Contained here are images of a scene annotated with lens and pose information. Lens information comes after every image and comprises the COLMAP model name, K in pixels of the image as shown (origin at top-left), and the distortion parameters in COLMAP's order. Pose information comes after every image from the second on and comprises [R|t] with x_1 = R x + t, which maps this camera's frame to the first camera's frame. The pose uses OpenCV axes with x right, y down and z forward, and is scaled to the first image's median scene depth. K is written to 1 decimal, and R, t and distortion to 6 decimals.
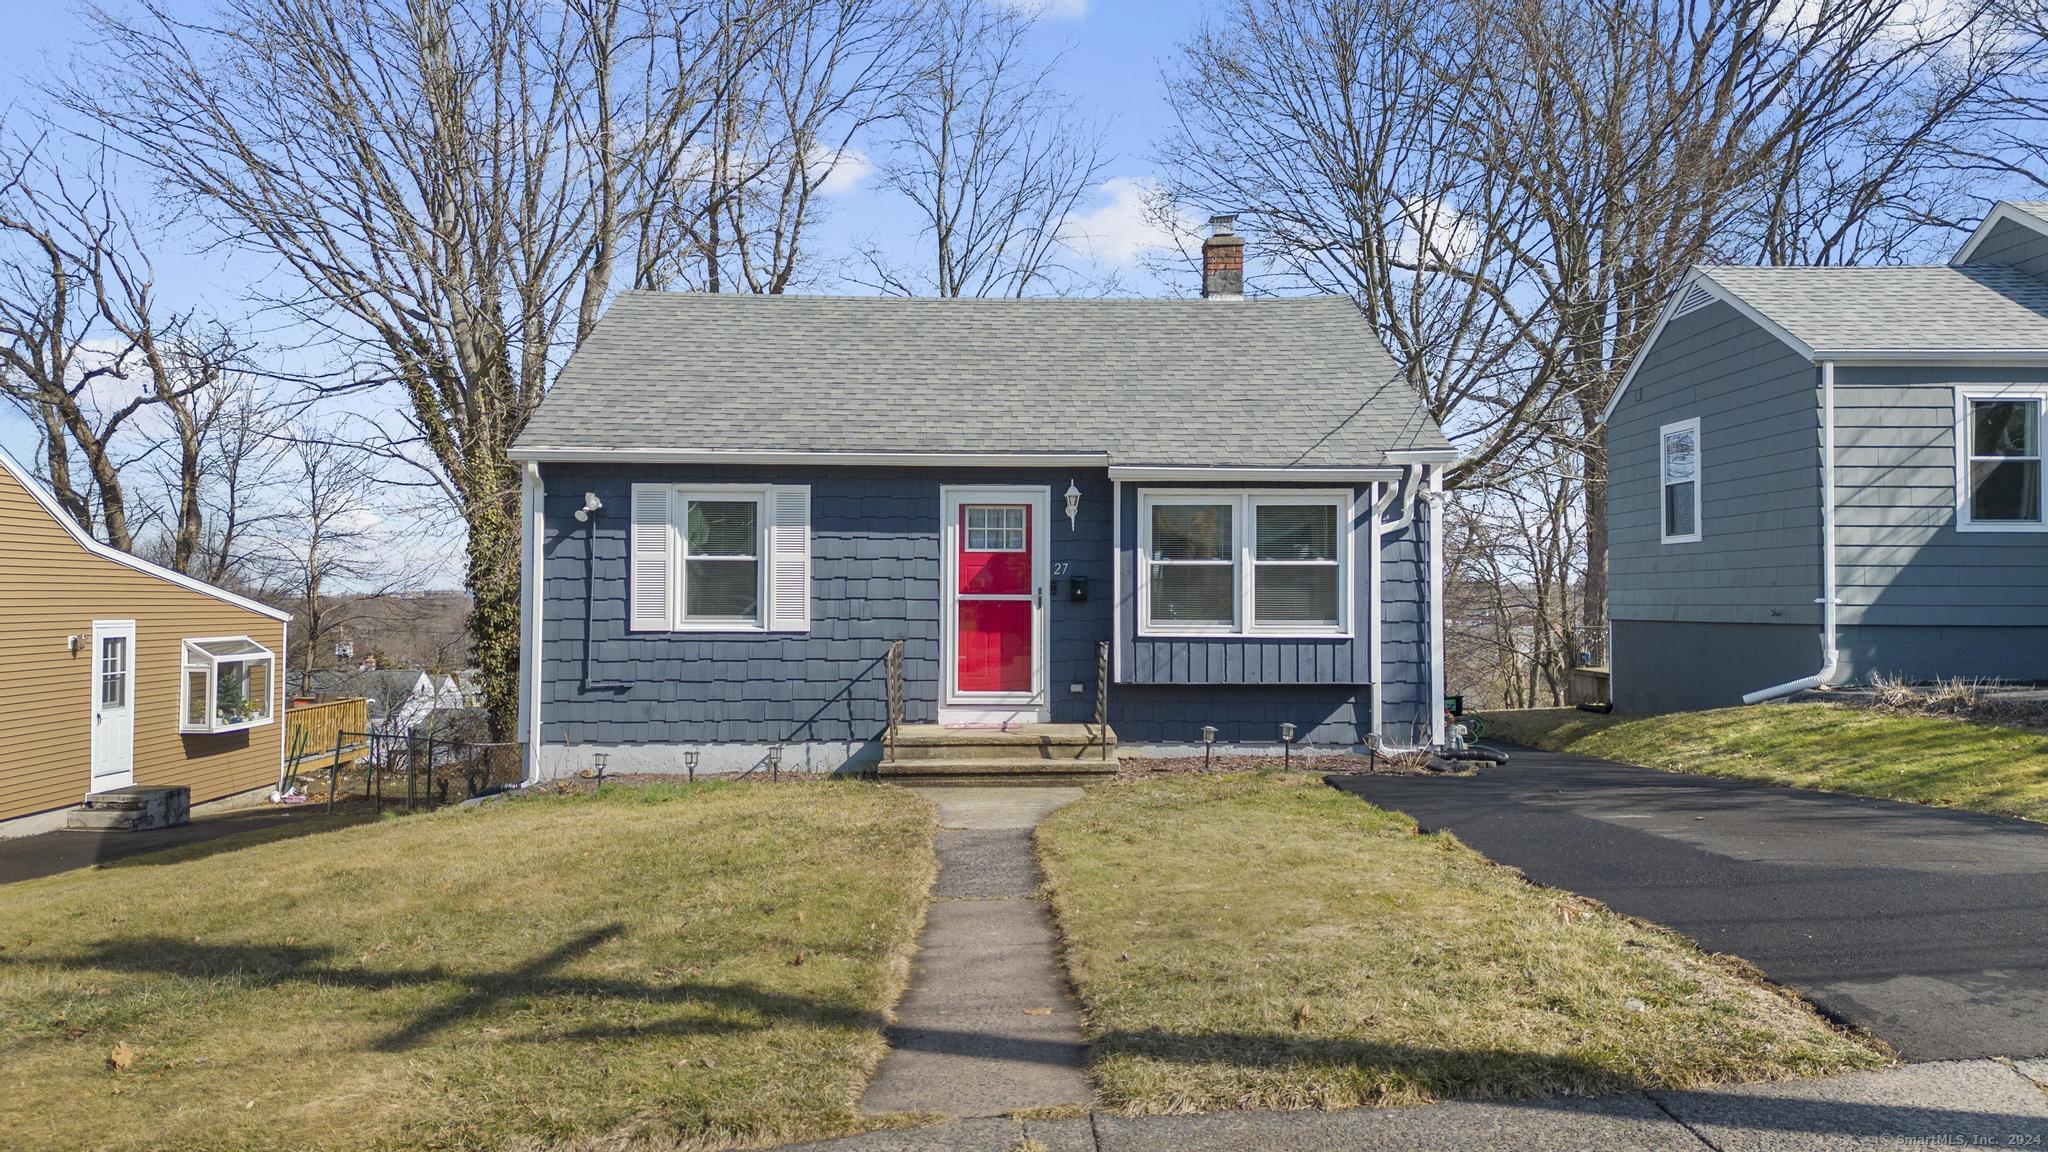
lens RADIAL K [[1522.4, 0, 1031.5], [0, 1522.4, 522.7], [0, 0, 1]] dist [0.048296, -0.001839]
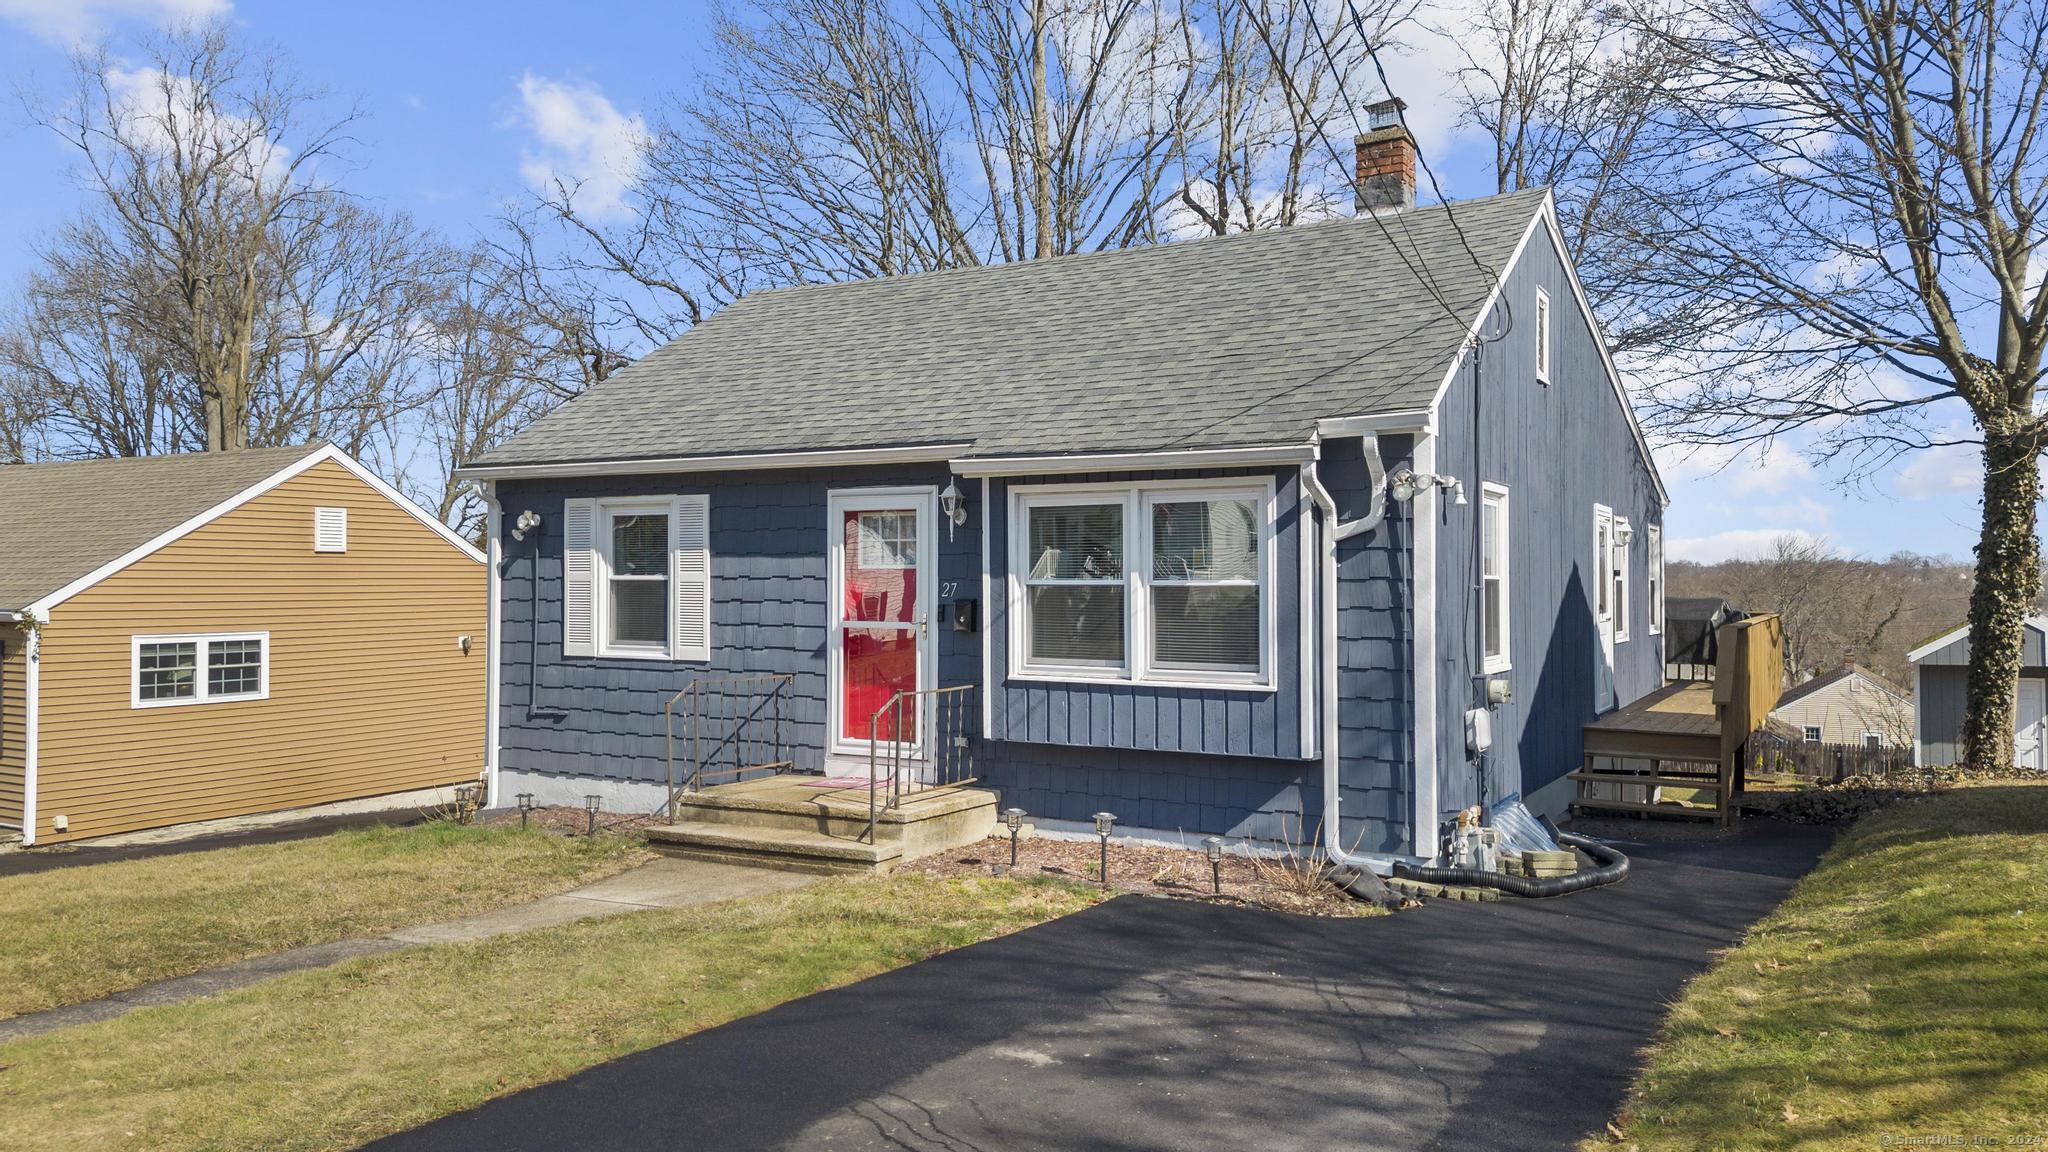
lens RADIAL K [[1522.4, 0, 1031.5], [0, 1522.4, 522.7], [0, 0, 1]] dist [0.048296, -0.001839]
pose [[0.845926, -0.021324, -0.532874, 0.482854], [0.027595, 0.999612, 0.003804, -0.006603], [0.532586, -0.017922, 0.846186, 0.357558]]
